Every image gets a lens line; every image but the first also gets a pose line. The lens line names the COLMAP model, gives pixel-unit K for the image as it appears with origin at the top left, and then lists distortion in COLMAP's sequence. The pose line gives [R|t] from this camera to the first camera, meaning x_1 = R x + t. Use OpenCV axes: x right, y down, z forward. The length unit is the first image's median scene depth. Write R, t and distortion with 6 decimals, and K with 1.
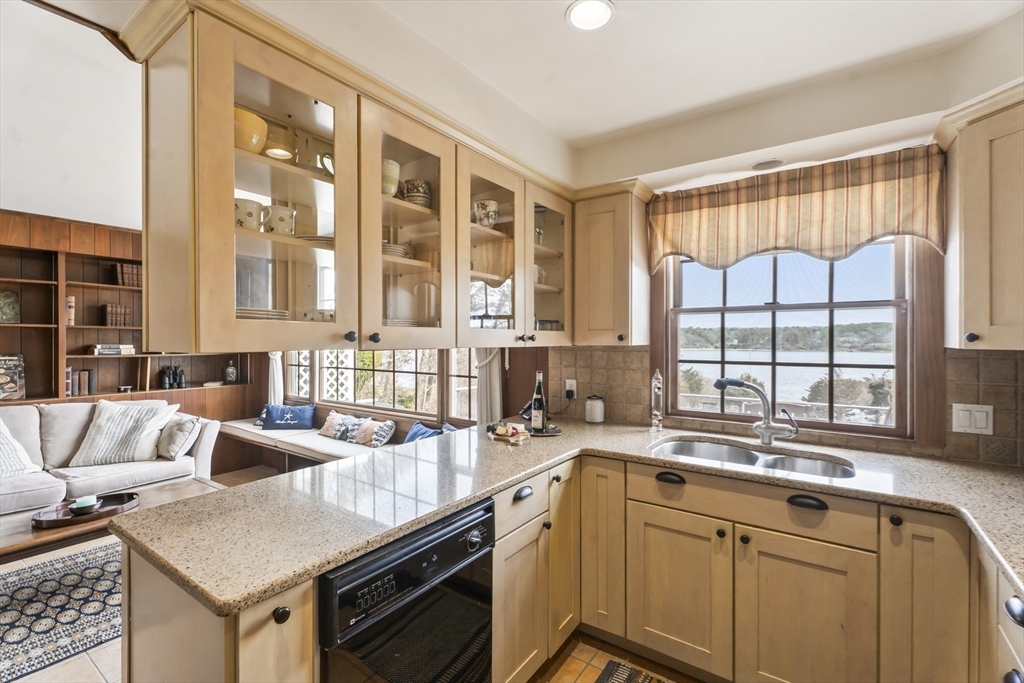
lens RADIAL K [[455.7, 0, 510.9], [0, 455.7, 342.6], [0, 0, 1]] dist [0.001028, -0.000639]
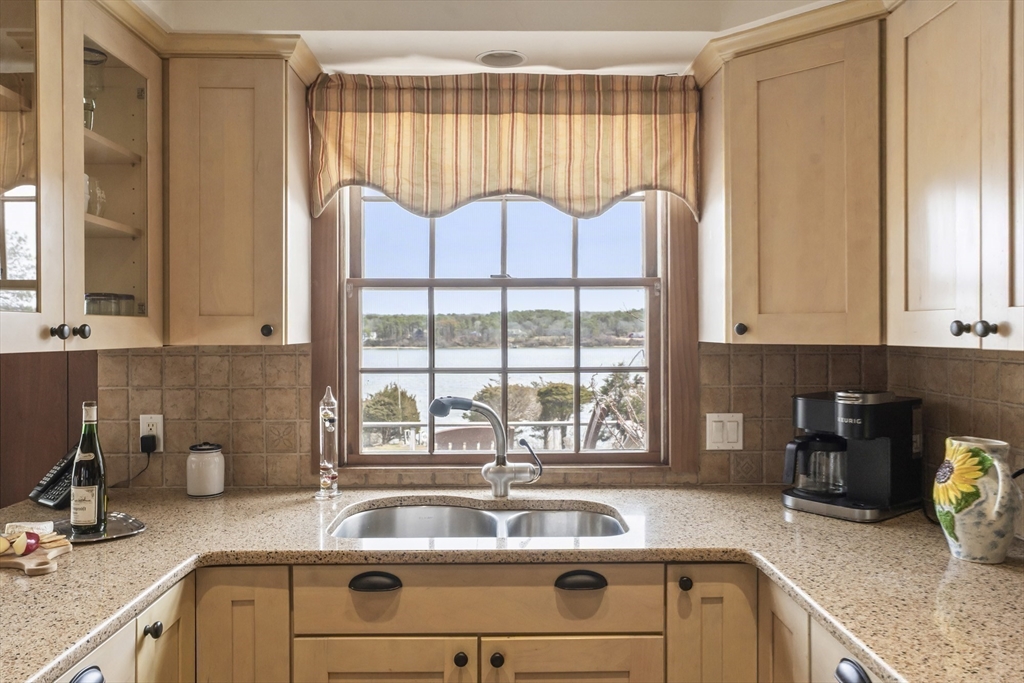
lens RADIAL K [[758.7, 0, 510.7], [0, 758.7, 332.2], [0, 0, 1]] dist [-0.018633, 0.024020]
pose [[0.803992, -0.004107, 0.594626, -0.056924], [0.008890, 0.999947, -0.005114, -0.001657], [-0.594574, 0.009398, 0.803986, 0.133106]]
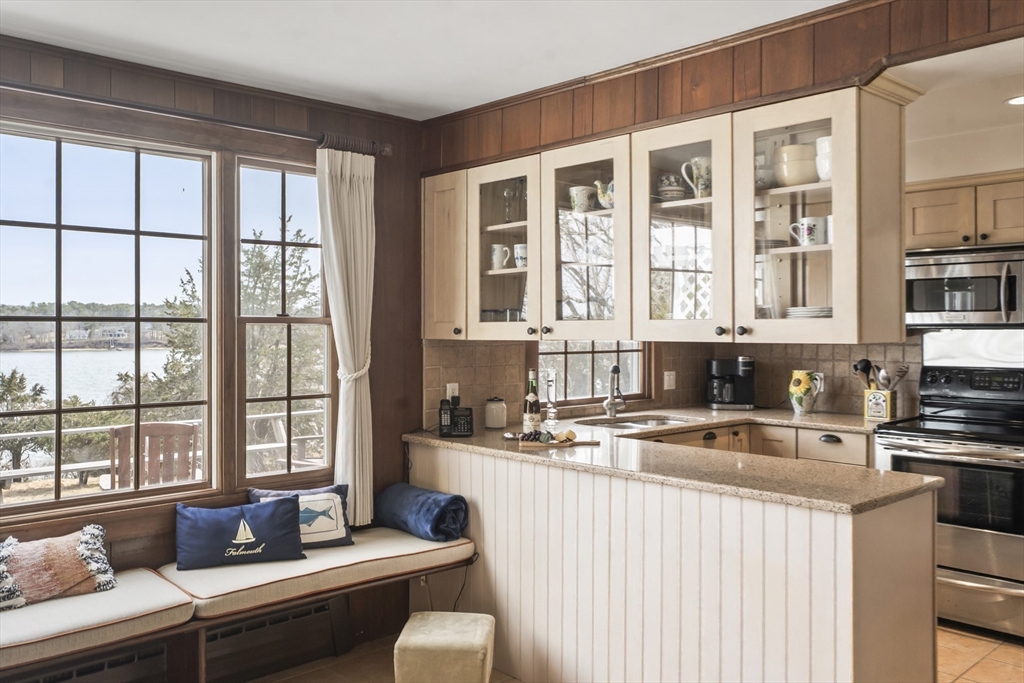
lens RADIAL K [[874.8, 0, 523.8], [0, 874.8, 318.8], [0, 0, 1]] dist [-0.001767, 0.038377]
pose [[0.176036, 0.009969, 0.984333, -1.768693], [0.008698, 0.999894, -0.011682, -0.016591], [-0.984345, 0.010618, 0.175931, 0.794872]]
